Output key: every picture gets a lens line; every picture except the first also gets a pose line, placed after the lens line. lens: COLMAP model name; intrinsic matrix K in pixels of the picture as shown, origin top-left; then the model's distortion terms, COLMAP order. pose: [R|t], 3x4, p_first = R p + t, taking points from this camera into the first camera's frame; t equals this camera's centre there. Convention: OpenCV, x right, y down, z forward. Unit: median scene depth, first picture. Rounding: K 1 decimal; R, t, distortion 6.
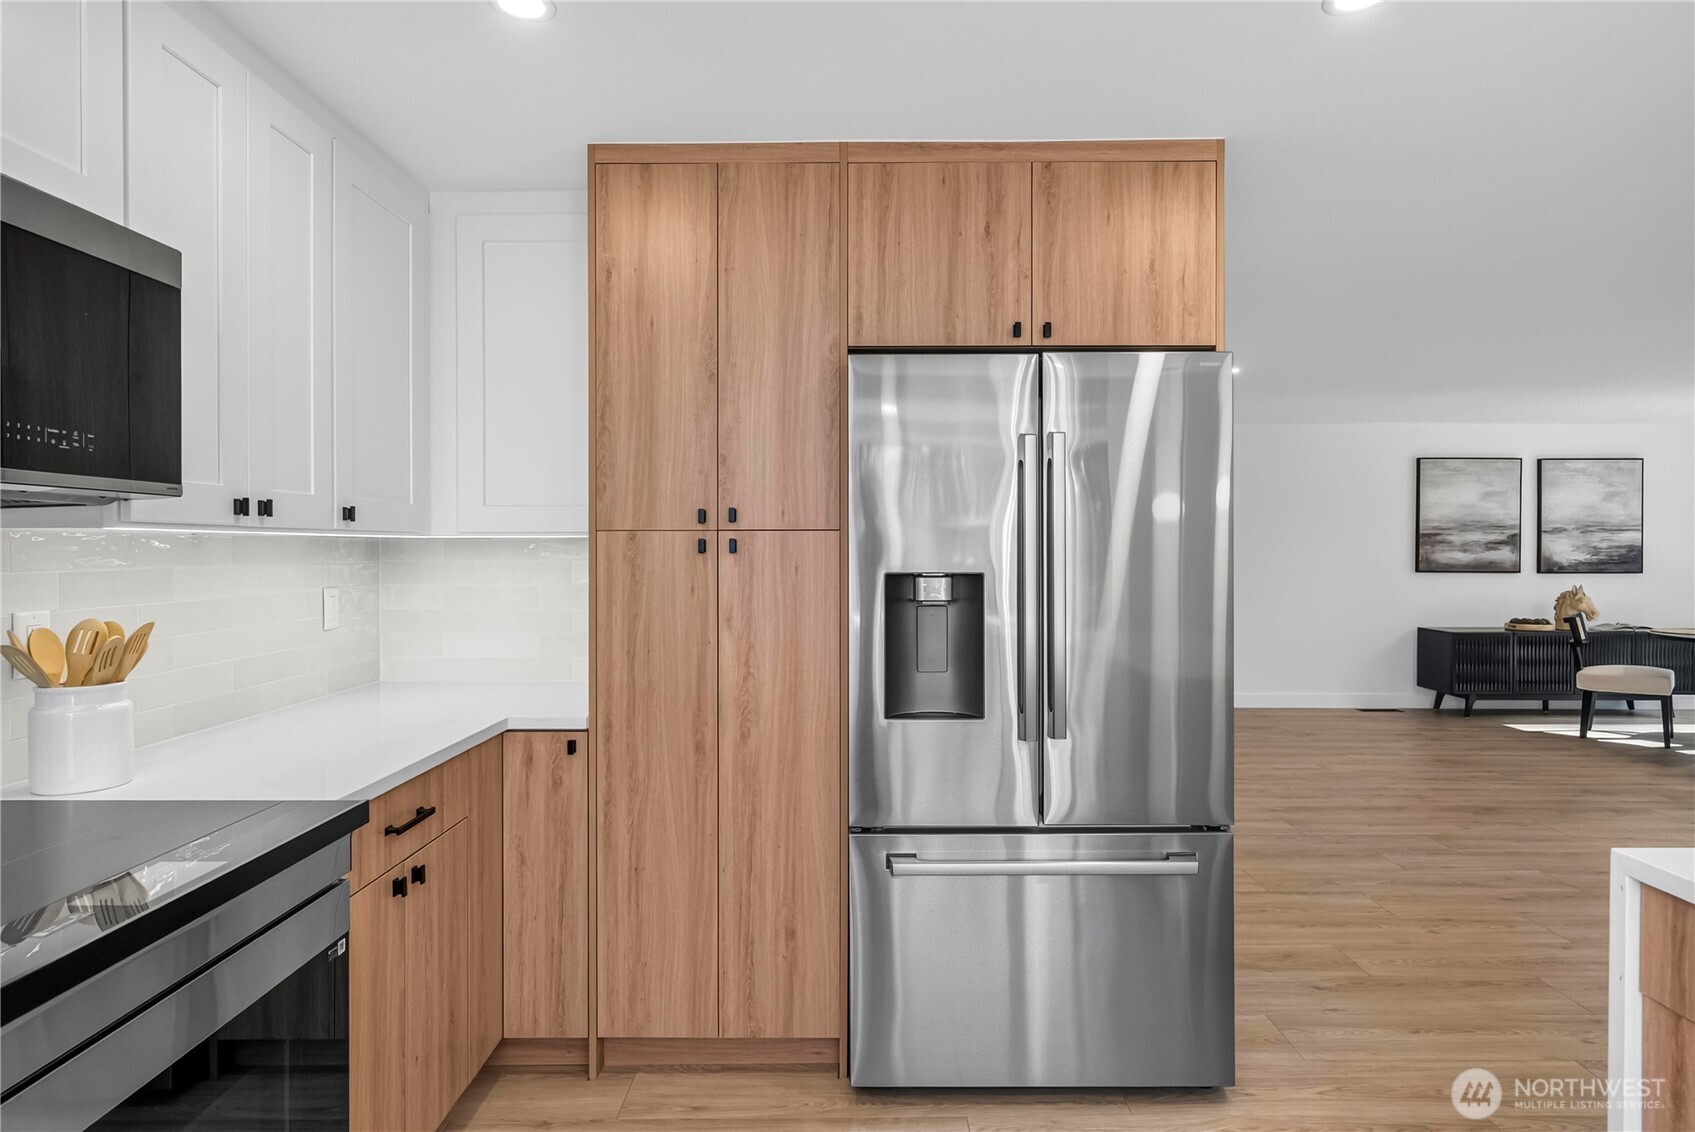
lens RADIAL K [[959.4, 0, 838.7], [0, 959.4, 551.7], [0, 0, 1]] dist [0.006007, 0.002871]
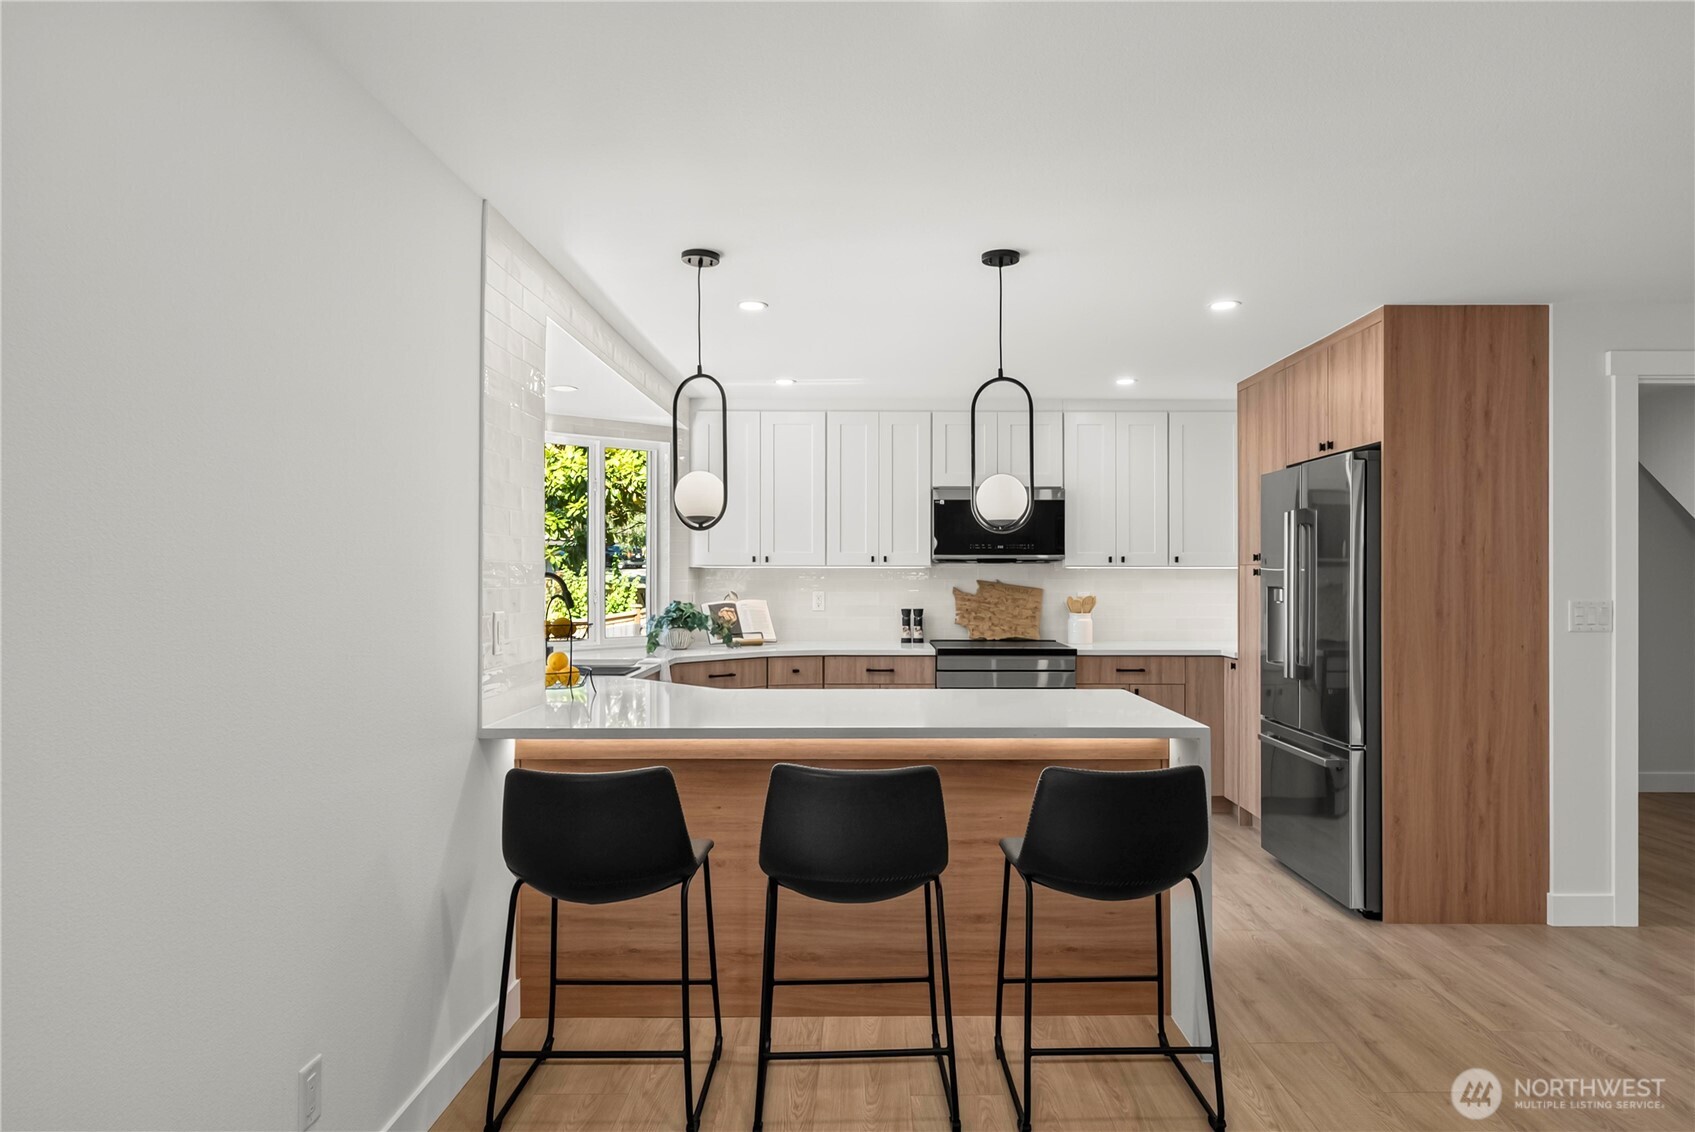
lens RADIAL K [[1002.6, 0, 850.5], [0, 1002.6, 566.9], [0, 0, 1]] dist [0.000016, 0.001780]
pose [[-0.005087, 0.000711, -0.999987, 1.948579], [0.001069, 0.999999, 0.000706, -0.018281], [0.999986, -0.001065, -0.005088, 0.161750]]
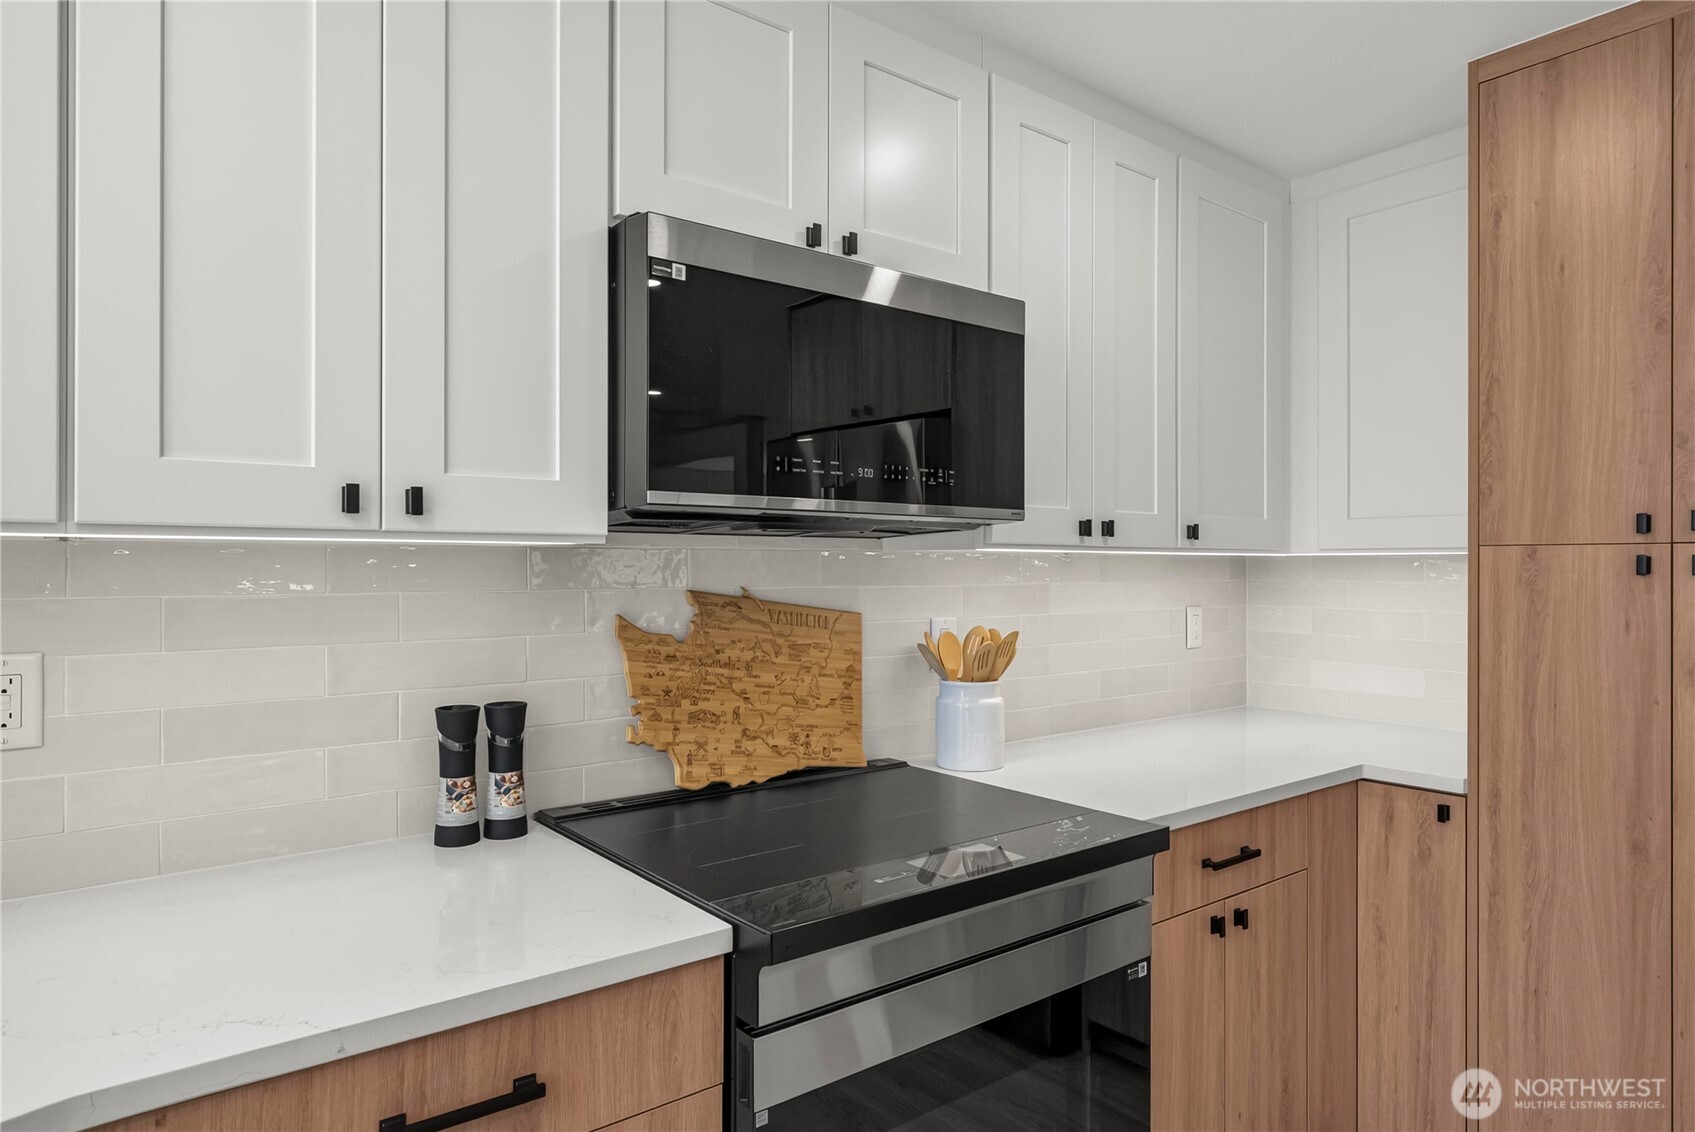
lens RADIAL K [[1002.6, 0, 884.0], [0, 1002.6, 563.1], [0, 0, 1]] dist [0.000016, 0.001780]
pose [[0.627804, 0.000092, -0.778372, 0.084192], [-0.005518, 0.999975, -0.004332, -0.001287], [0.778352, 0.007015, 0.627789, 0.099646]]
